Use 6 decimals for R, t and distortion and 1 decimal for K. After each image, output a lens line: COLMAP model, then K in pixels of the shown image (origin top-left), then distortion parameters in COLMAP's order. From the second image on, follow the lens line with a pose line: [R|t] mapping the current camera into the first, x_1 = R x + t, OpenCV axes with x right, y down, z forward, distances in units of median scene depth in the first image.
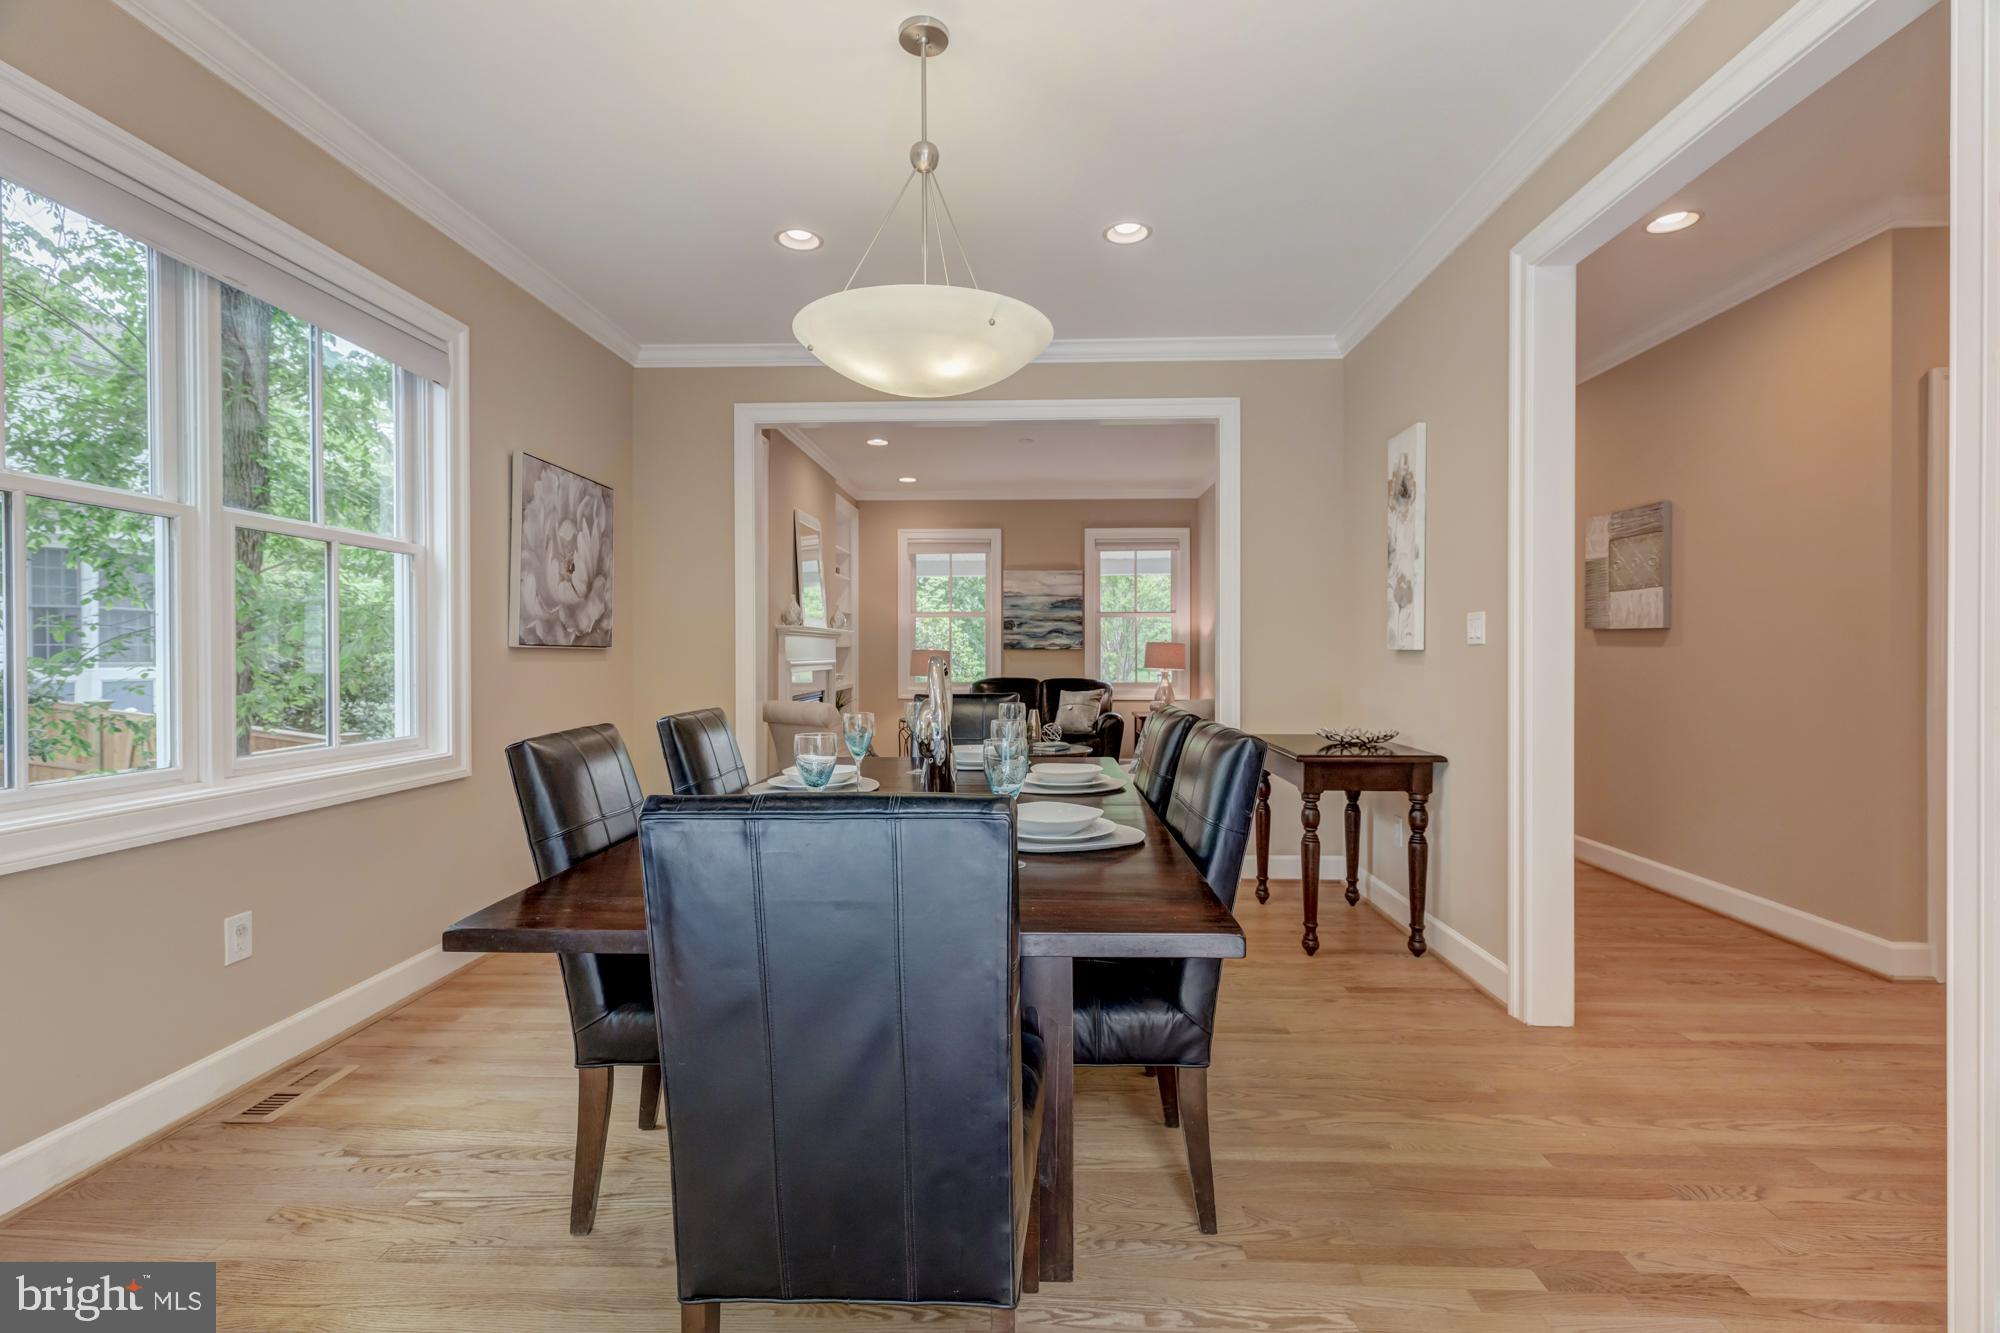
lens RADIAL K [[893.3, 0, 1004.5], [0, 893.3, 658.5], [0, 0, 1]] dist [0.006666, -0.000314]
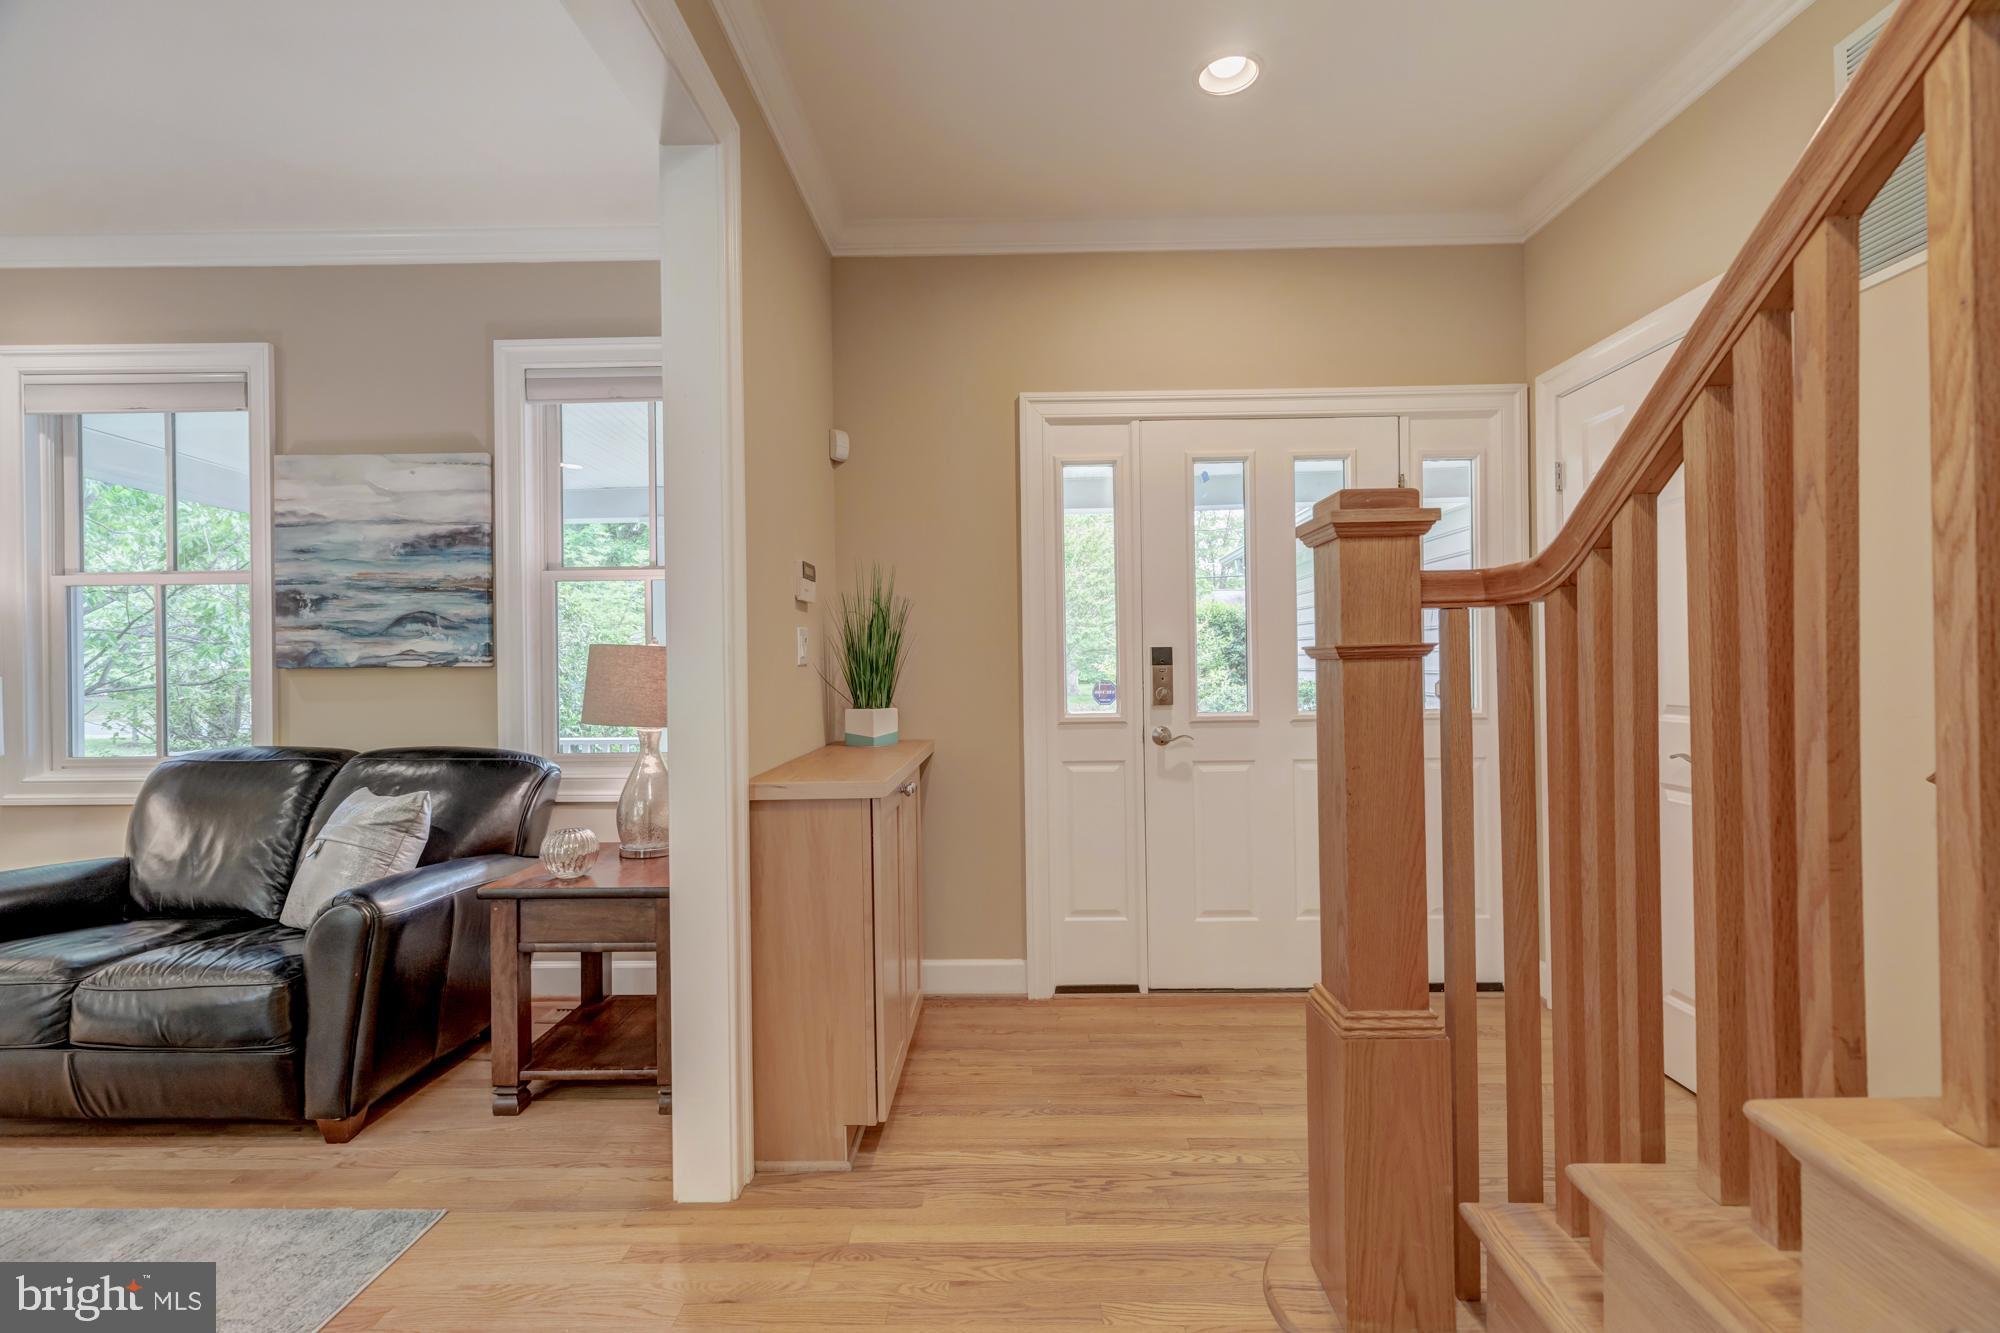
lens RADIAL K [[893.3, 0, 1004.5], [0, 893.3, 658.5], [0, 0, 1]] dist [0.006666, -0.000314]
pose [[0.999832, -0.008802, 0.016099, 0.619999], [0.008970, 0.999906, -0.010398, -0.016798], [-0.016006, 0.010540, 0.999816, 1.319908]]
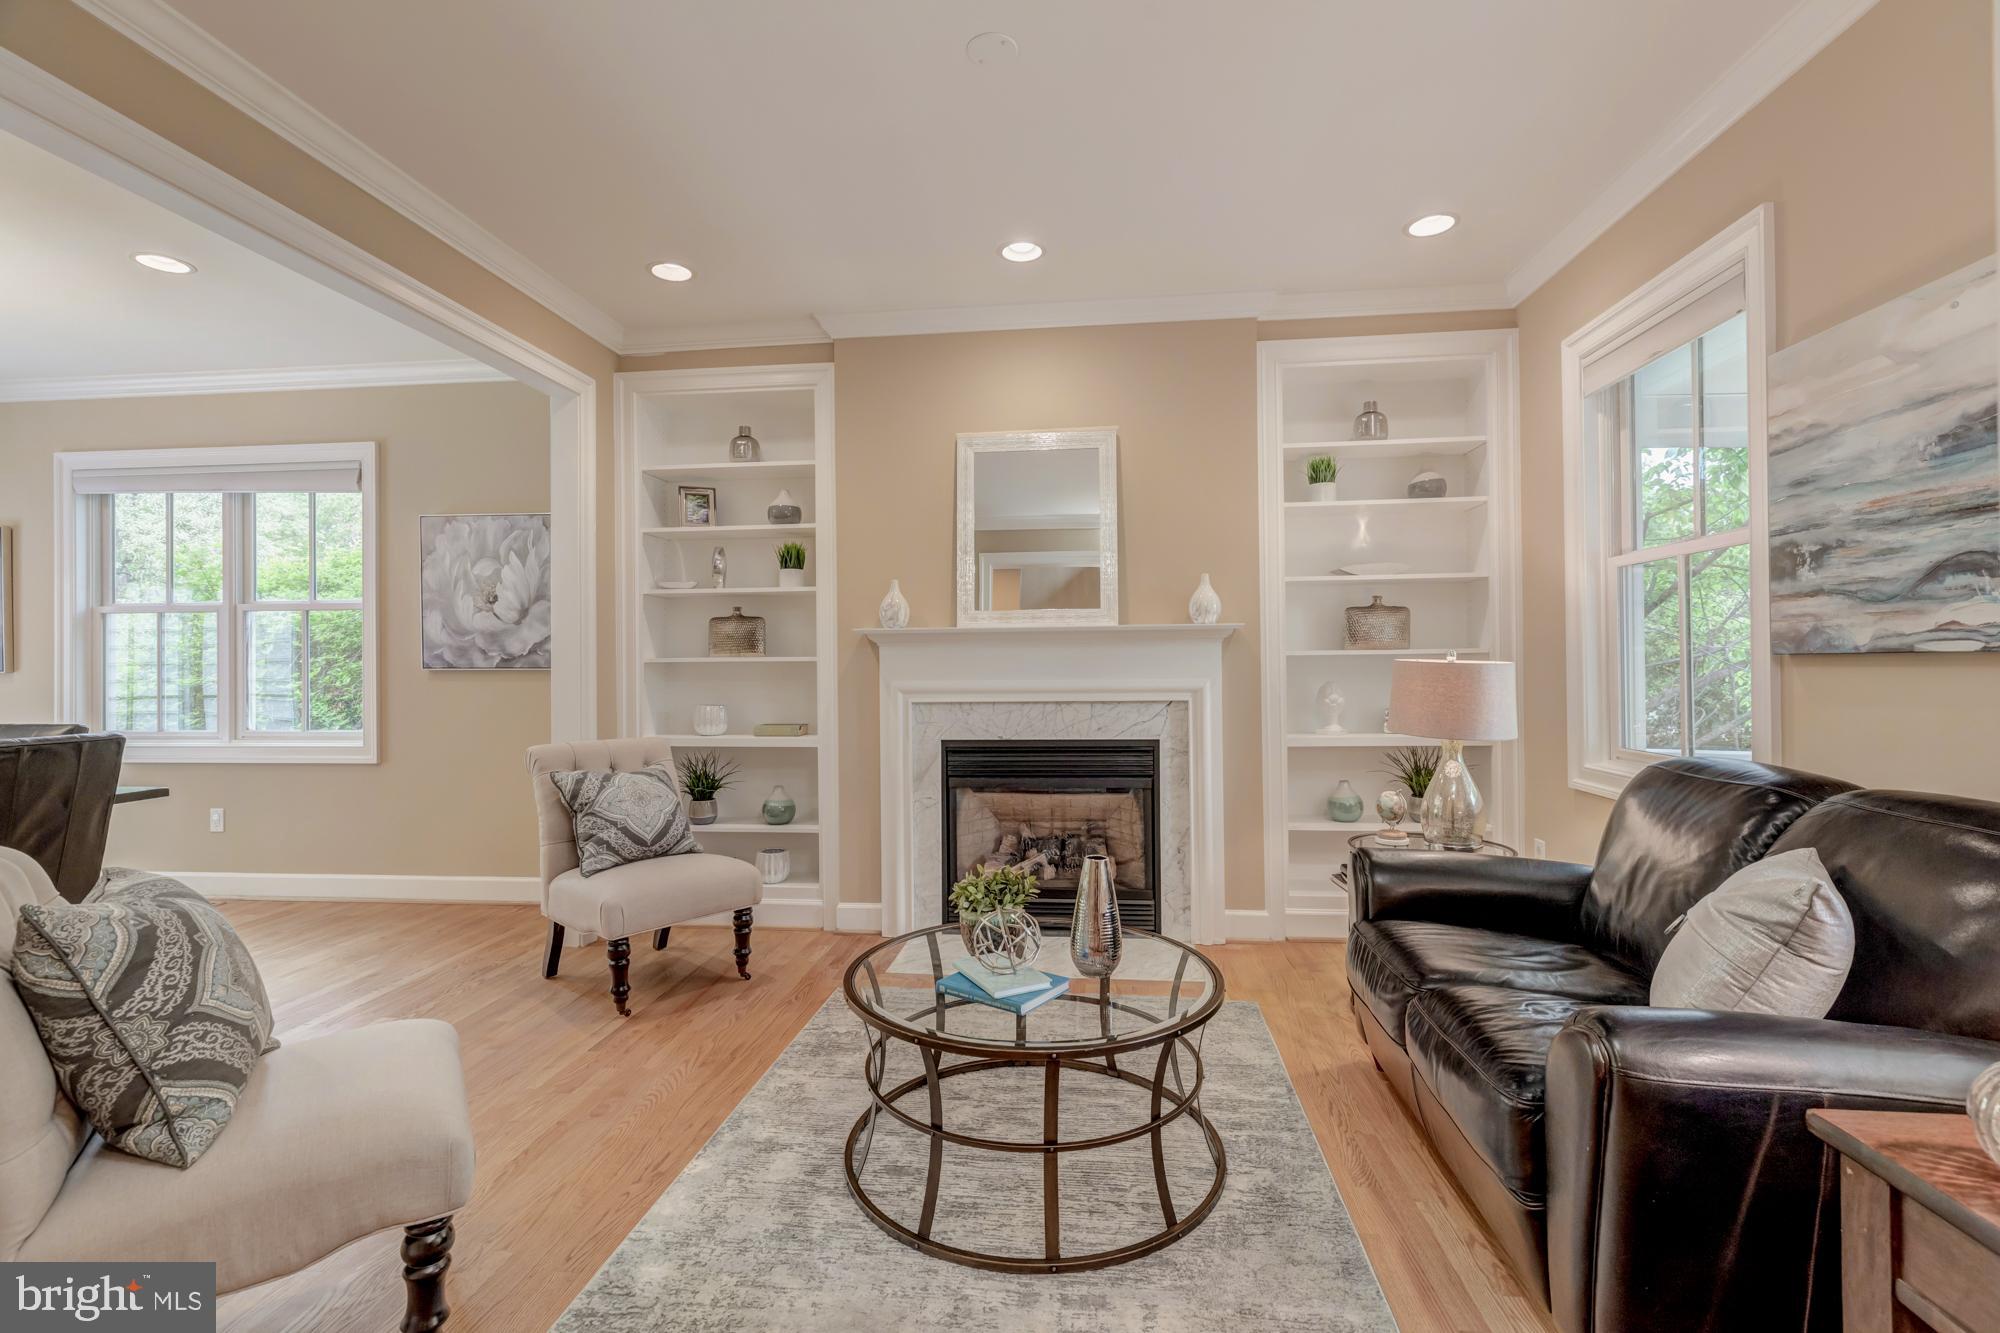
lens RADIAL K [[893.3, 0, 1004.5], [0, 893.3, 658.5], [0, 0, 1]] dist [0.006666, -0.000314]
pose [[-0.068246, -0.003907, -0.997661, 0.588010], [0.003147, 0.999987, -0.004131, -0.018616], [0.997664, -0.003421, -0.068232, 1.672670]]
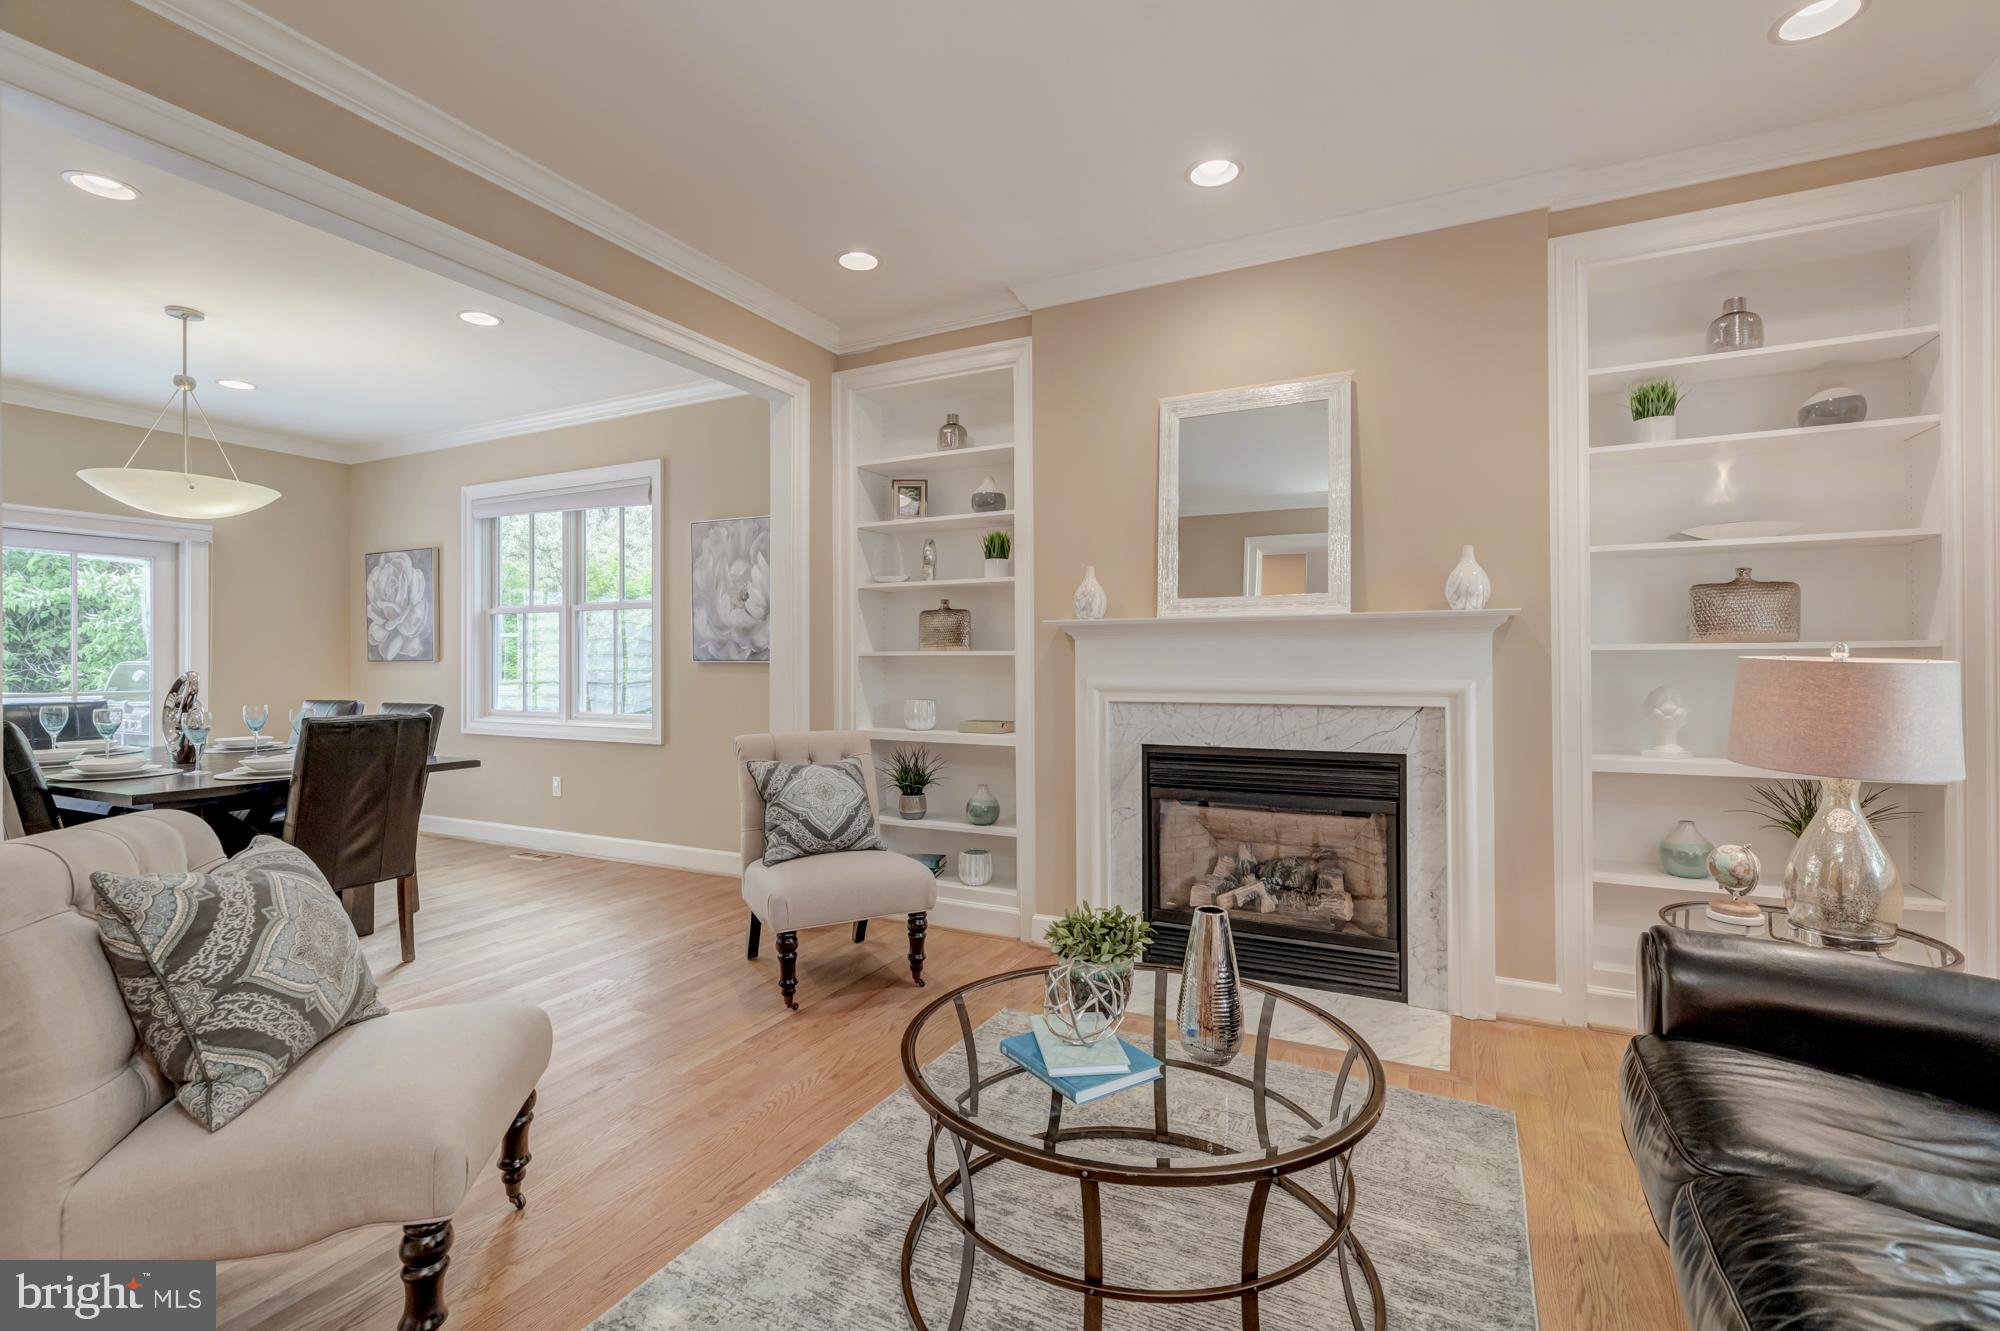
lens RADIAL K [[893.3, 0, 1004.5], [0, 893.3, 657.5], [0, 0, 1]] dist [0.006666, -0.000314]
pose [[-0.413181, 0.000116, -0.910649, 0.469679], [-0.001546, 0.999998, 0.000829, -0.018920], [0.910647, 0.001750, -0.413181, 1.773645]]
